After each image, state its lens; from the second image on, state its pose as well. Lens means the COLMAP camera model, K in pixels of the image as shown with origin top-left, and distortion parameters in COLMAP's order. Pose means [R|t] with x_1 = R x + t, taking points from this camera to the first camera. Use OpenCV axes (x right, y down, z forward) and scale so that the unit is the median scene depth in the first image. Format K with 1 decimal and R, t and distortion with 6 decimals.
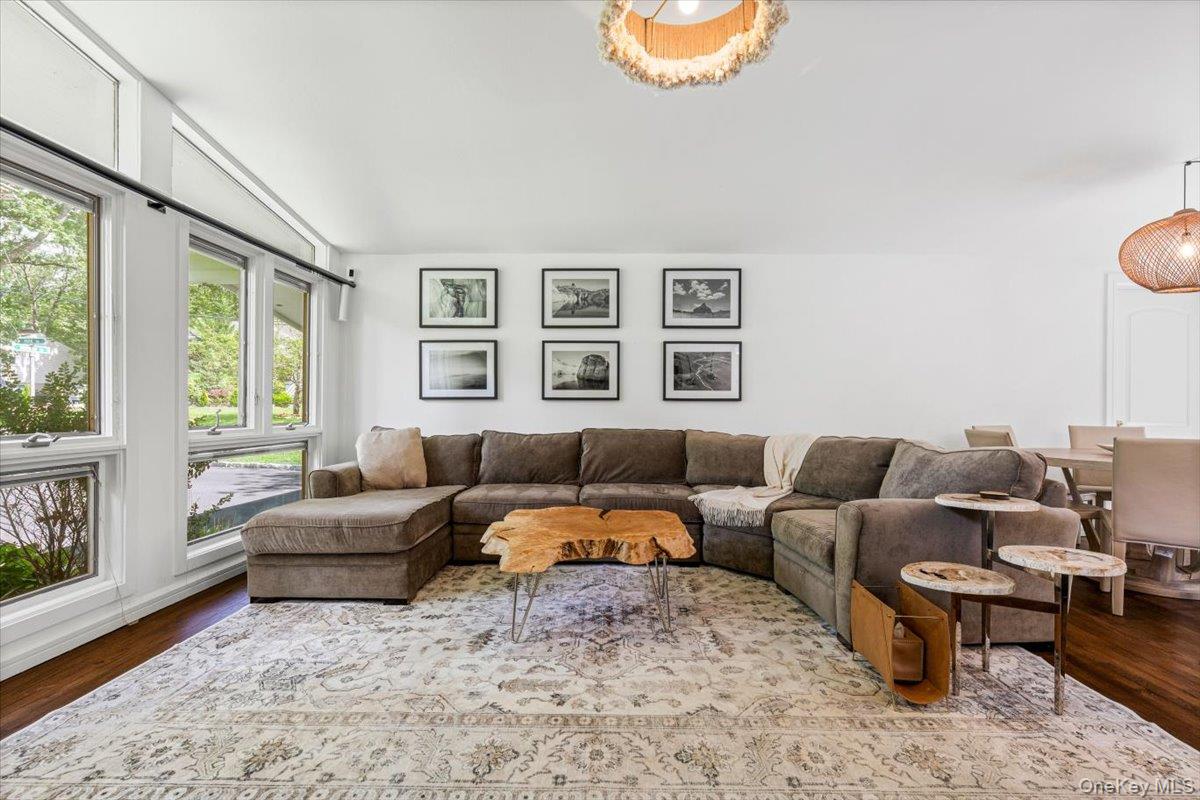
lens RADIAL K [[541.5, 0, 606.2], [0, 541.5, 405.0], [0, 0, 1]] dist [0.004309, -0.000462]
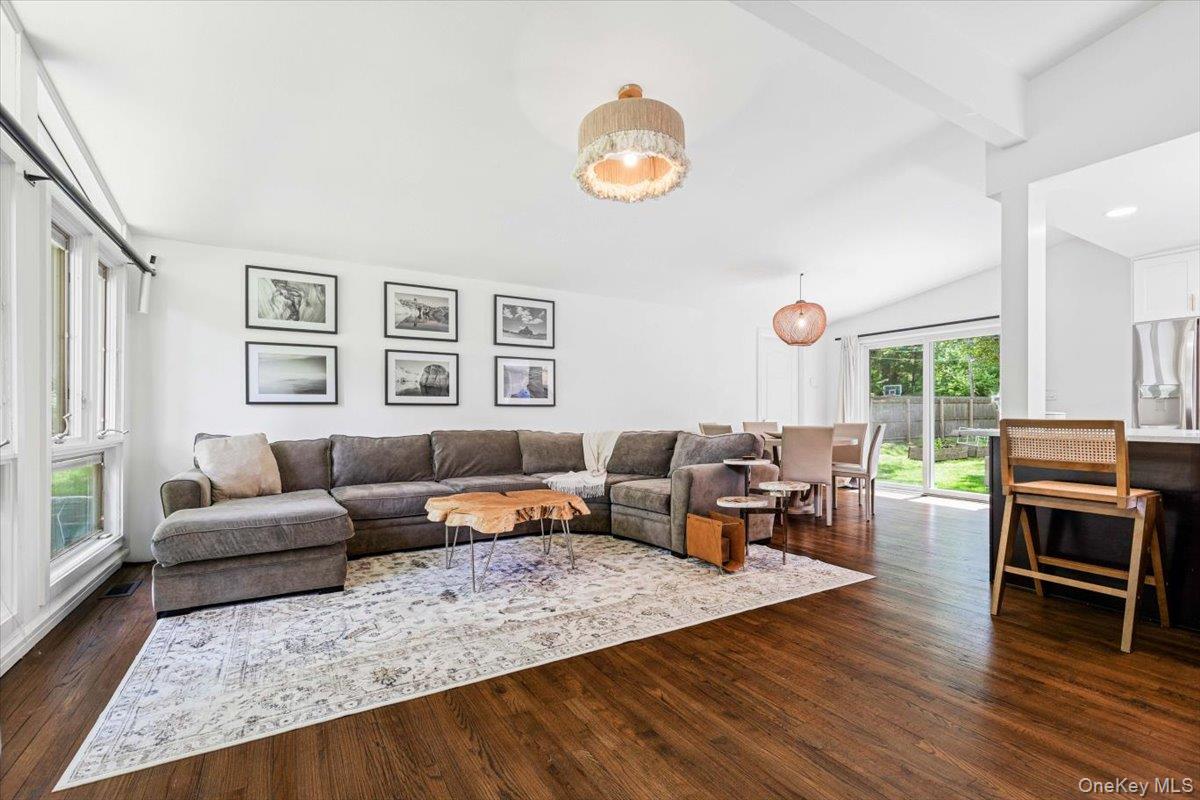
lens RADIAL K [[541.5, 0, 619.4], [0, 541.5, 408.9], [0, 0, 1]] dist [0.004309, -0.000462]
pose [[0.843146, -0.000520, 0.537684, -0.451227], [0.005023, 0.999964, -0.006910, 0.010962], [-0.537661, 0.008527, 0.843118, -0.209416]]
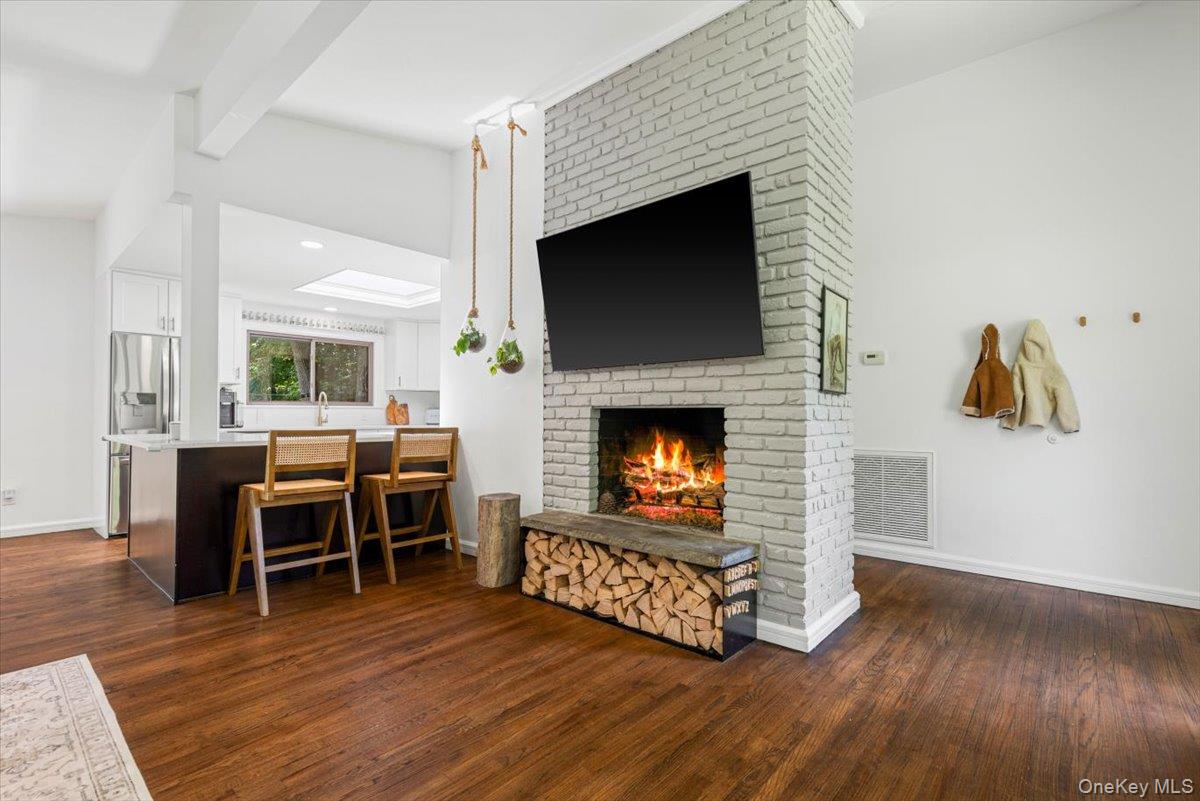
lens RADIAL K [[541.5, 0, 601.3], [0, 541.5, 409.7], [0, 0, 1]] dist [0.004309, -0.000462]
pose [[-0.760116, 0.001251, 0.649787, -0.499689], [-0.003531, 0.999975, -0.006057, -0.006023], [-0.649778, -0.006898, -0.760092, 0.568314]]
